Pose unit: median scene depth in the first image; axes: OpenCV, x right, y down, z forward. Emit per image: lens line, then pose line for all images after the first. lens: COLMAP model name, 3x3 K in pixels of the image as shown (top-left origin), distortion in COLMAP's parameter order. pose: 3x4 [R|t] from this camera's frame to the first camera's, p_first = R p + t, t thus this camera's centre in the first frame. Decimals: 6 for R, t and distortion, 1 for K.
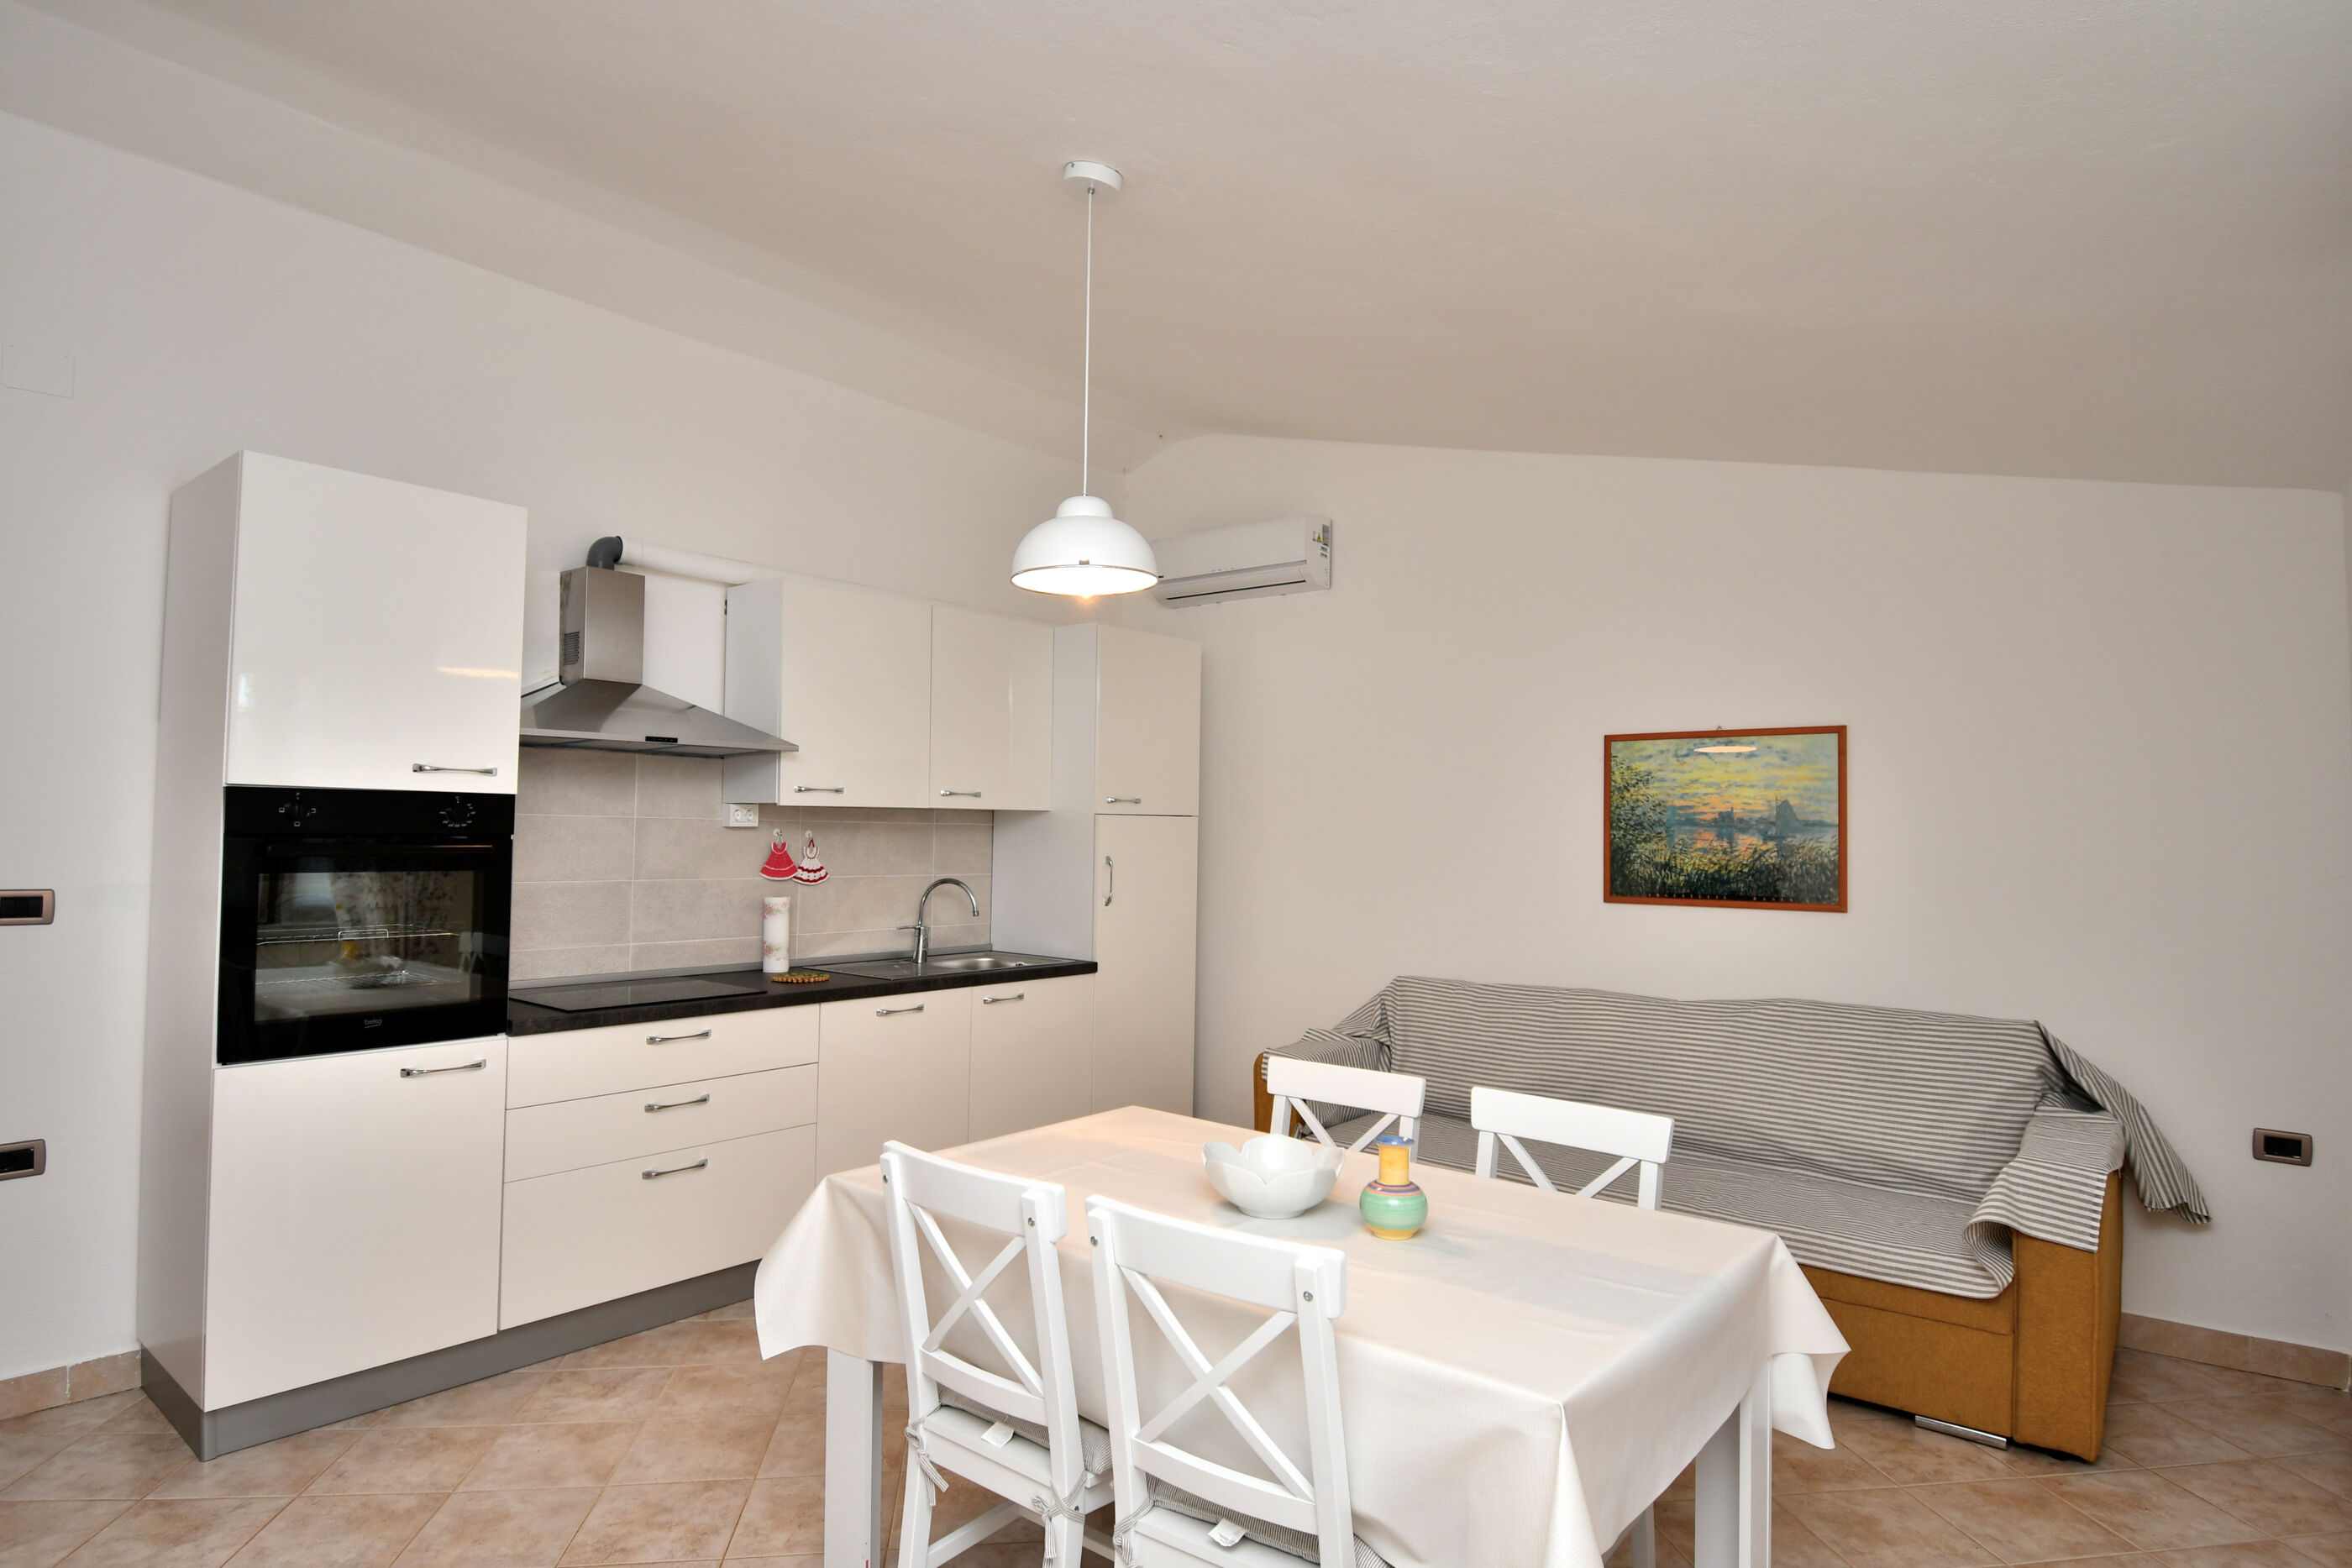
lens RADIAL K [[1297.8, 0, 1185.5], [0, 1297.8, 795.9], [0, 0, 1]] dist [0.044233, -0.000031]
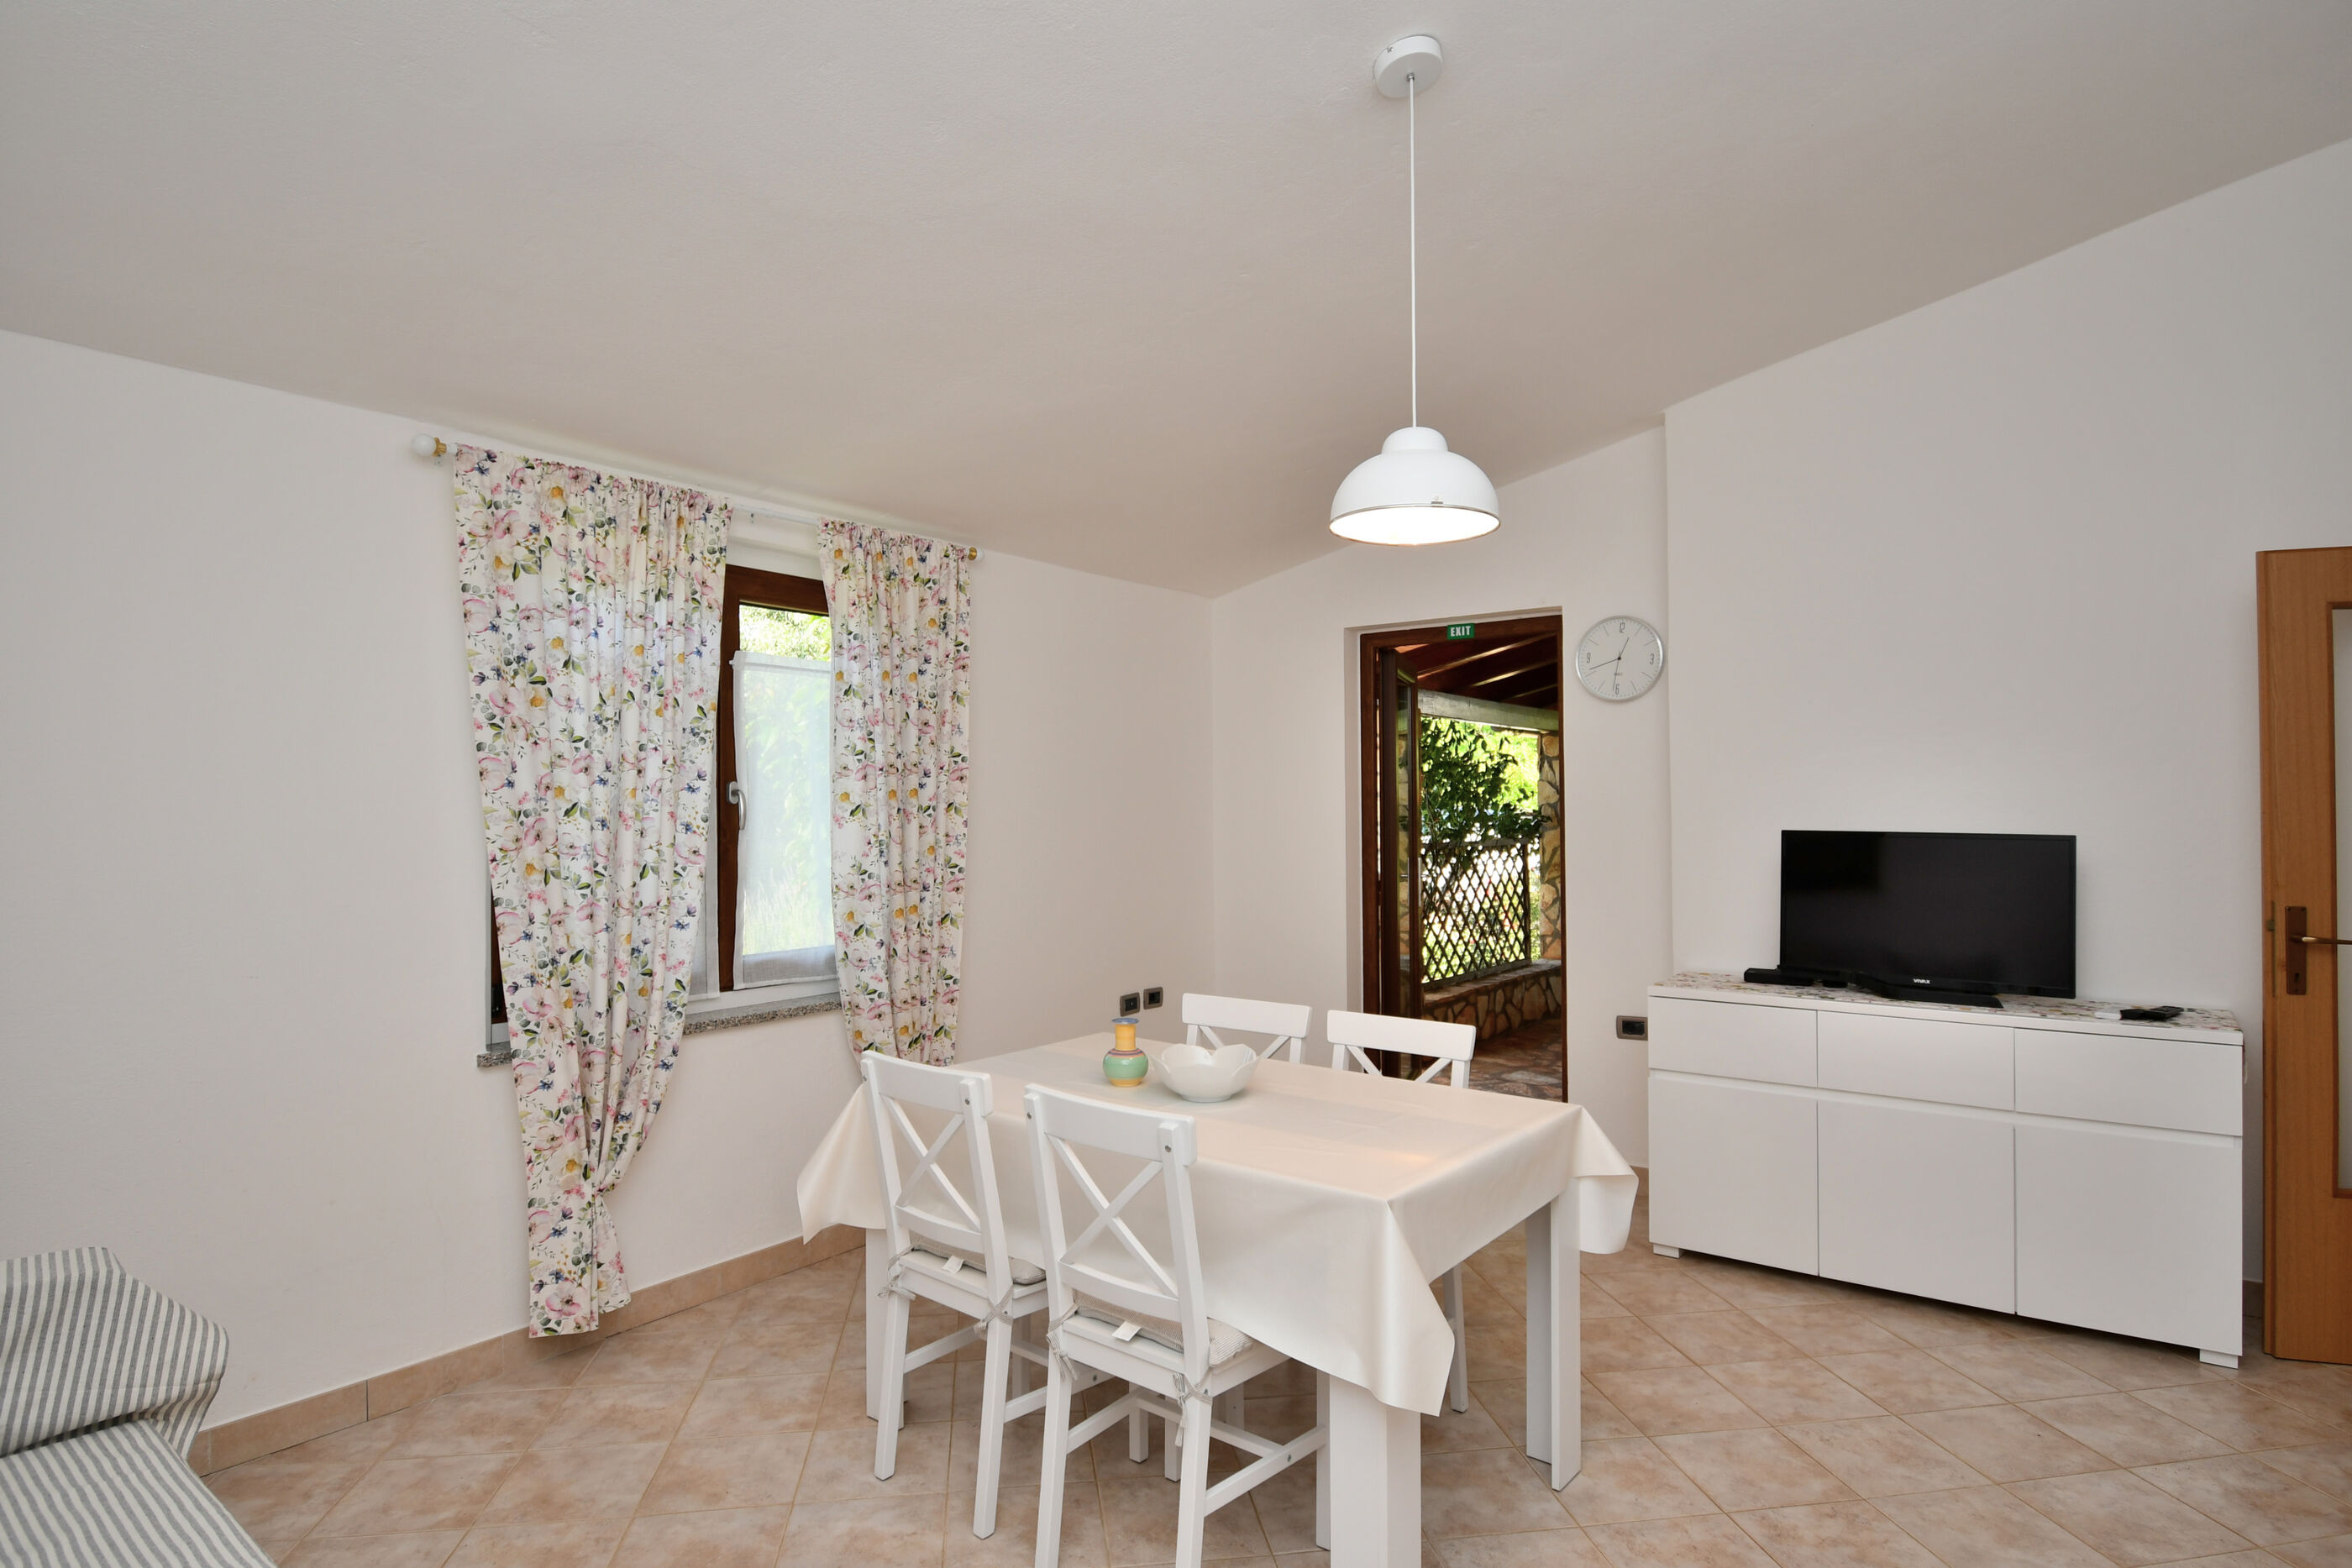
lens RADIAL K [[1263.9, 0, 1175.2], [0, 1263.9, 805.7], [0, 0, 1]] dist [-0.004335, -0.001187]
pose [[-0.999944, -0.009888, -0.003658, 0.052176], [-0.009752, 0.999317, -0.035654, 0.034917], [0.004008, -0.035616, -0.999358, 1.150519]]
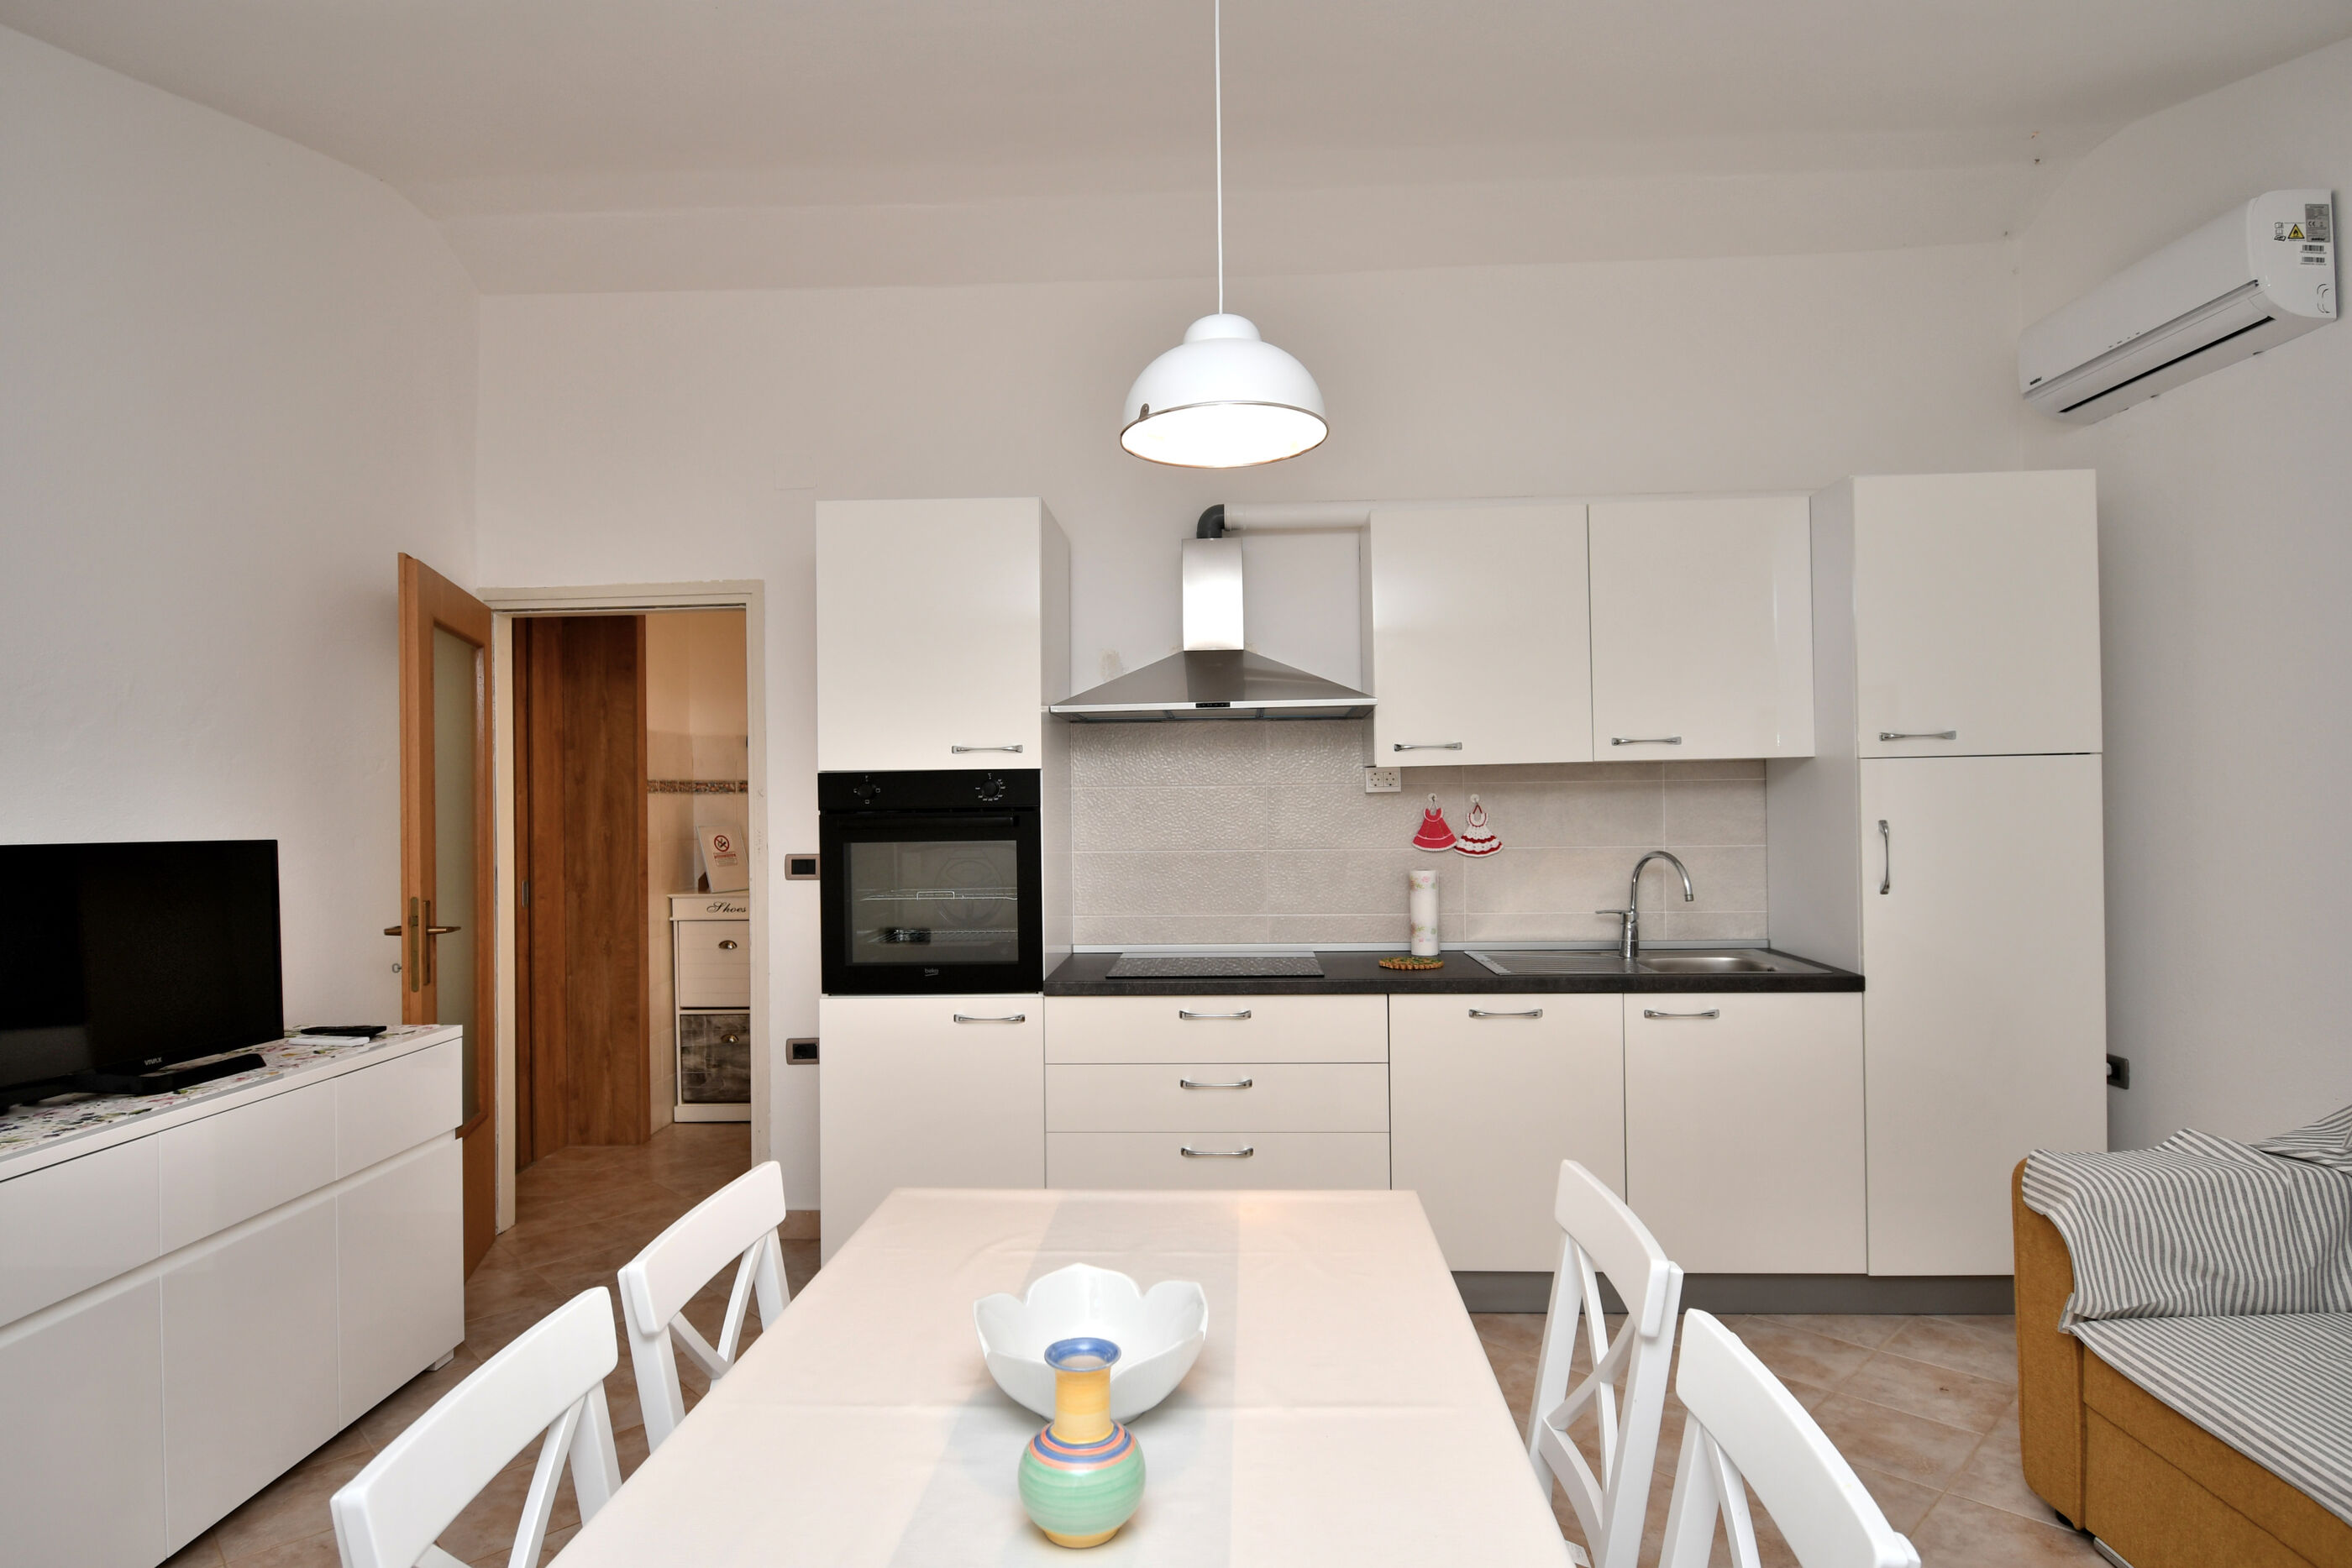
lens RADIAL K [[1280.2, 0, 1176.0], [0, 1280.2, 784.0], [0, 0, 1]] dist [-0.001139, -0.000018]
pose [[0.595342, -0.031853, -0.802840, 0.289793], [0.045993, 0.998926, -0.005527, 0.016304], [0.802155, -0.033635, 0.596168, 0.352519]]
